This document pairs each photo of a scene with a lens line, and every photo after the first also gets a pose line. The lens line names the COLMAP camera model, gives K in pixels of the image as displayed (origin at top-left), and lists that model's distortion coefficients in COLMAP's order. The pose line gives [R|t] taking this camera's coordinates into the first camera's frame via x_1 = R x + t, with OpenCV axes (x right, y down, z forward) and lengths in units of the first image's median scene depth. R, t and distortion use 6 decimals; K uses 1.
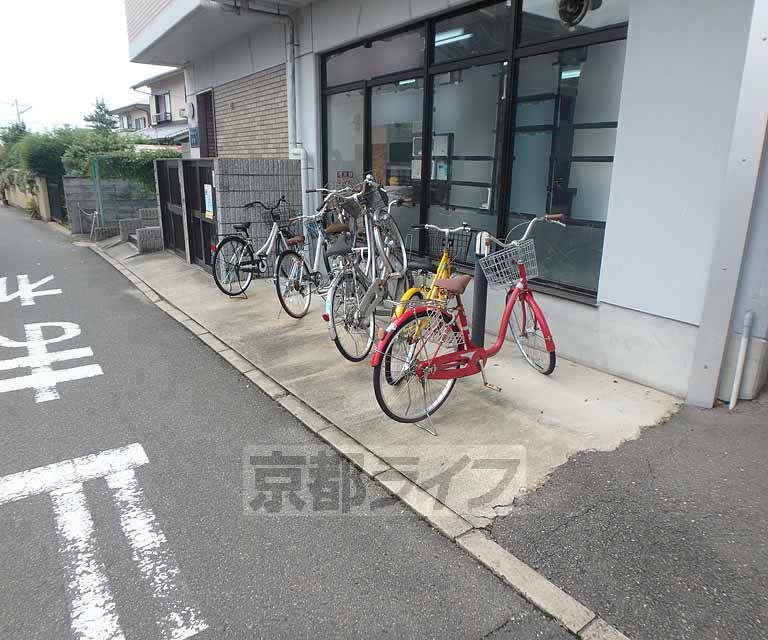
lens RADIAL K [[531.9, 0, 386.6], [0, 531.9, 316.2], [0, 0, 1]] dist [-0.025593, -0.004315]
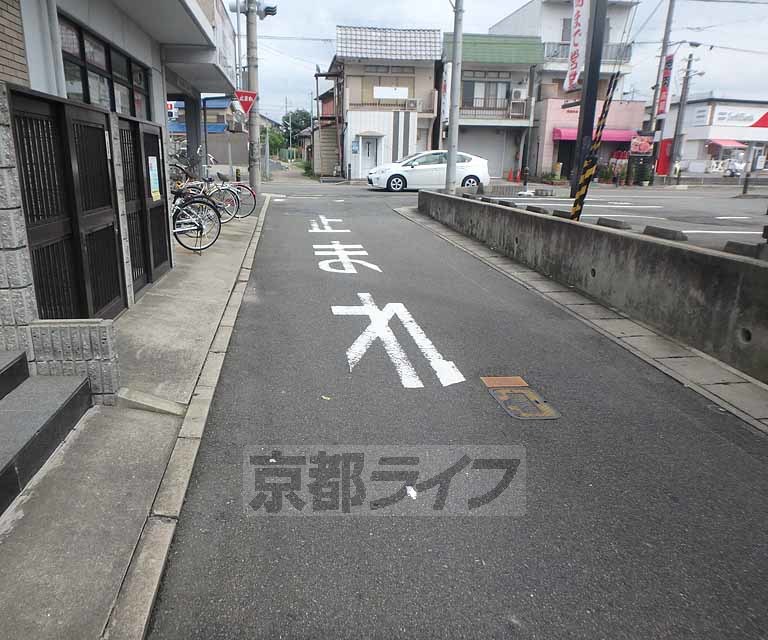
lens RADIAL K [[531.9, 0, 378.2], [0, 531.9, 322.1], [0, 0, 1]] dist [-0.025593, -0.004315]
pose [[-0.900661, -0.162706, 0.402909, -1.030756], [0.076841, 0.852994, 0.516233, -0.433502], [-0.427673, 0.495911, -0.755756, 1.626340]]
